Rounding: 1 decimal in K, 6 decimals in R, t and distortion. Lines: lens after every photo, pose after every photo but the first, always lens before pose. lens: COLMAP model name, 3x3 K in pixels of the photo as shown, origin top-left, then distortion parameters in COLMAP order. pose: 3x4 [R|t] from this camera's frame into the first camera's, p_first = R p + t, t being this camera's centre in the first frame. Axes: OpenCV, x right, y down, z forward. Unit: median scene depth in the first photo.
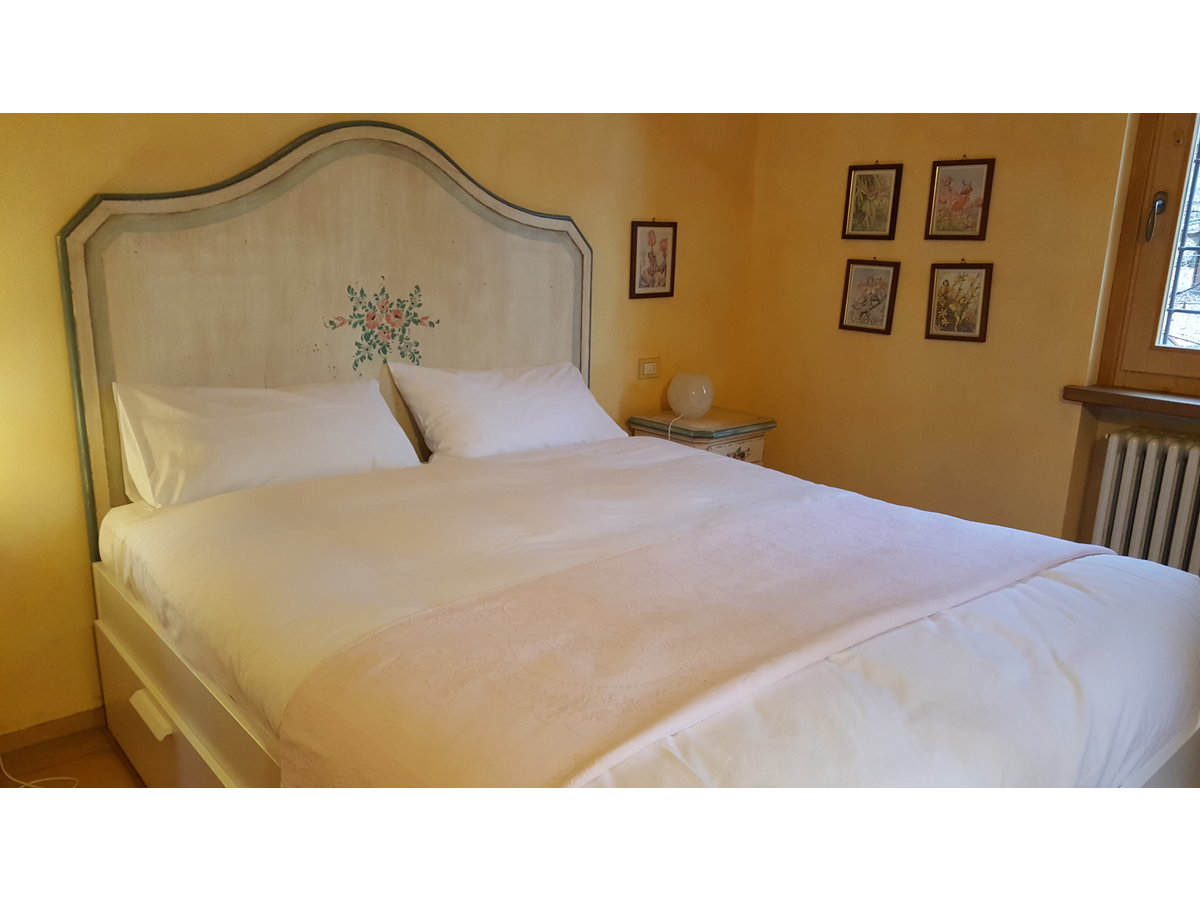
lens RADIAL K [[876.3, 0, 596.4], [0, 876.3, 463.8], [0, 0, 1]] dist [0.148778, -0.247599]
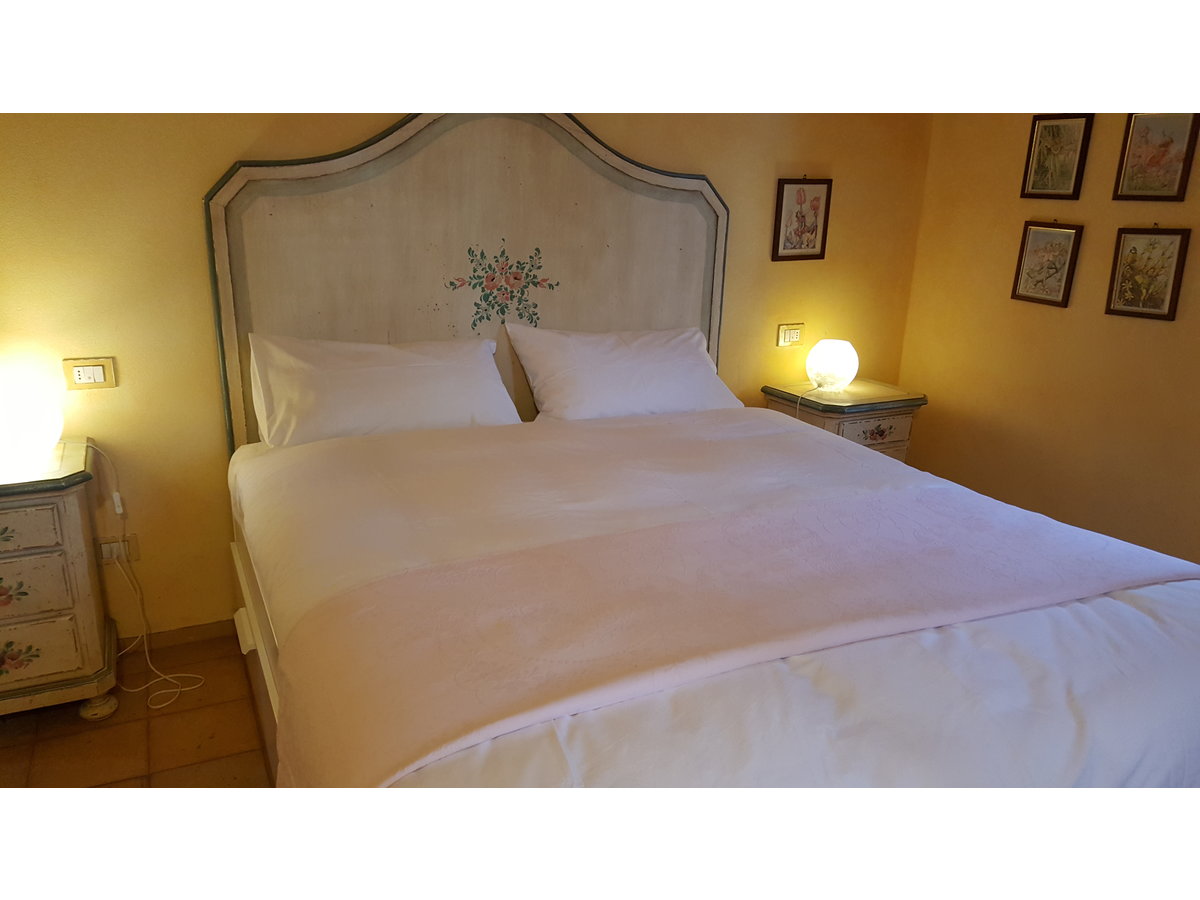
lens RADIAL K [[876.3, 0, 596.4], [0, 876.3, 463.8], [0, 0, 1]] dist [0.148778, -0.247599]
pose [[0.965629, 0.072914, -0.249489, 0.136916], [-0.061158, 0.996636, 0.054563, -0.012956], [0.252628, -0.037429, 0.966839, 0.022567]]
